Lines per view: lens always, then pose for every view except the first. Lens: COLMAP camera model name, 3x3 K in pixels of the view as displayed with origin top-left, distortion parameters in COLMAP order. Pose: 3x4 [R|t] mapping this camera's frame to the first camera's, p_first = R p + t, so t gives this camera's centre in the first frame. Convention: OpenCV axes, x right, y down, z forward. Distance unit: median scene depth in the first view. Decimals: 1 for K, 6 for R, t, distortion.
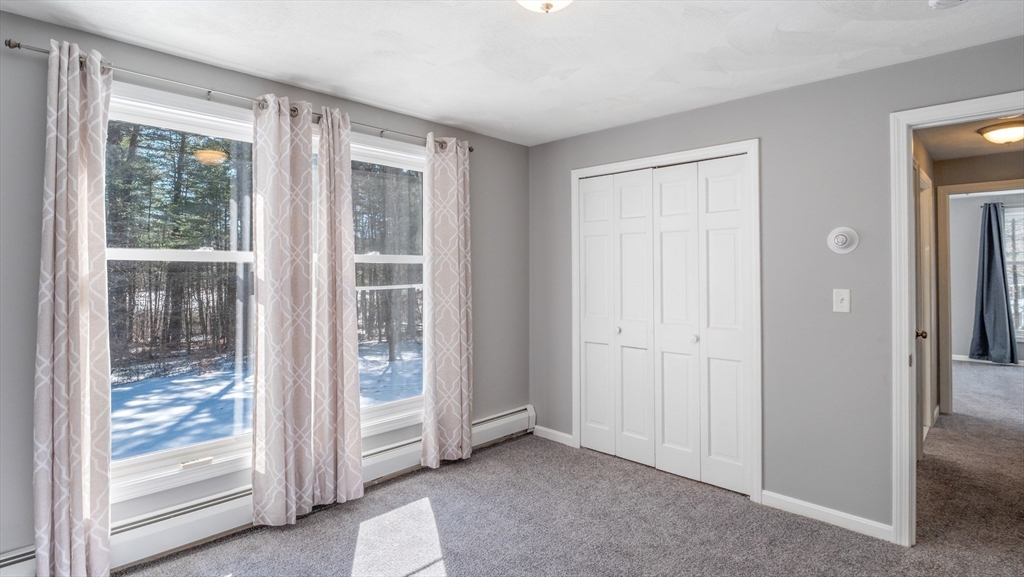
lens RADIAL K [[504.0, 0, 511.9], [0, 504.0, 260.5], [0, 0, 1]] dist [-0.001956, -0.000575]
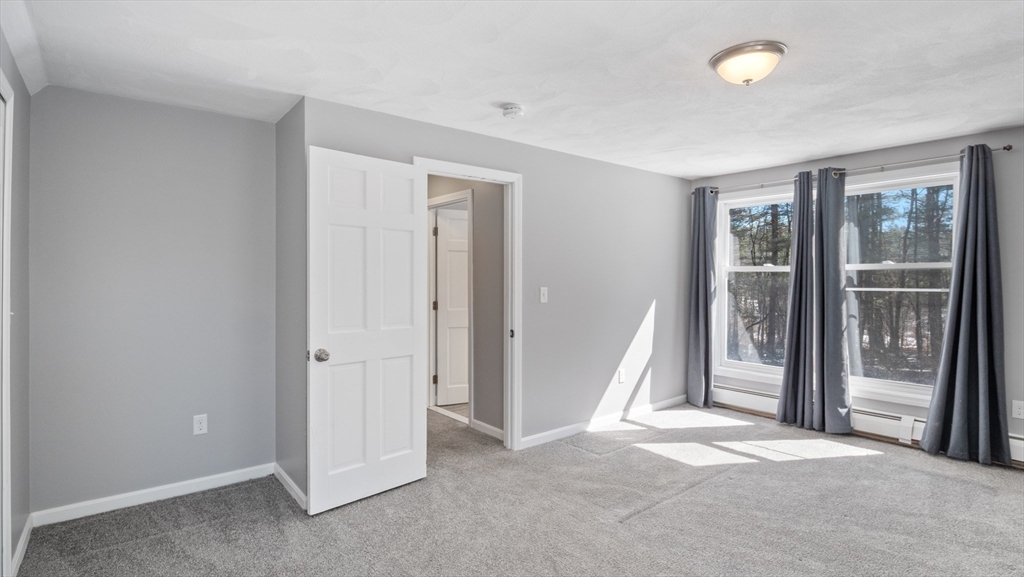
lens RADIAL K [[513.8, 0, 510.1], [0, 513.8, 283.7], [0, 0, 1]] dist [-0.001537, -0.000451]
pose [[-0.115523, 0.011904, -0.993234, 1.300313], [0.027114, 0.999593, 0.008827, 0.003512], [0.992935, -0.025911, -0.115798, 0.232273]]
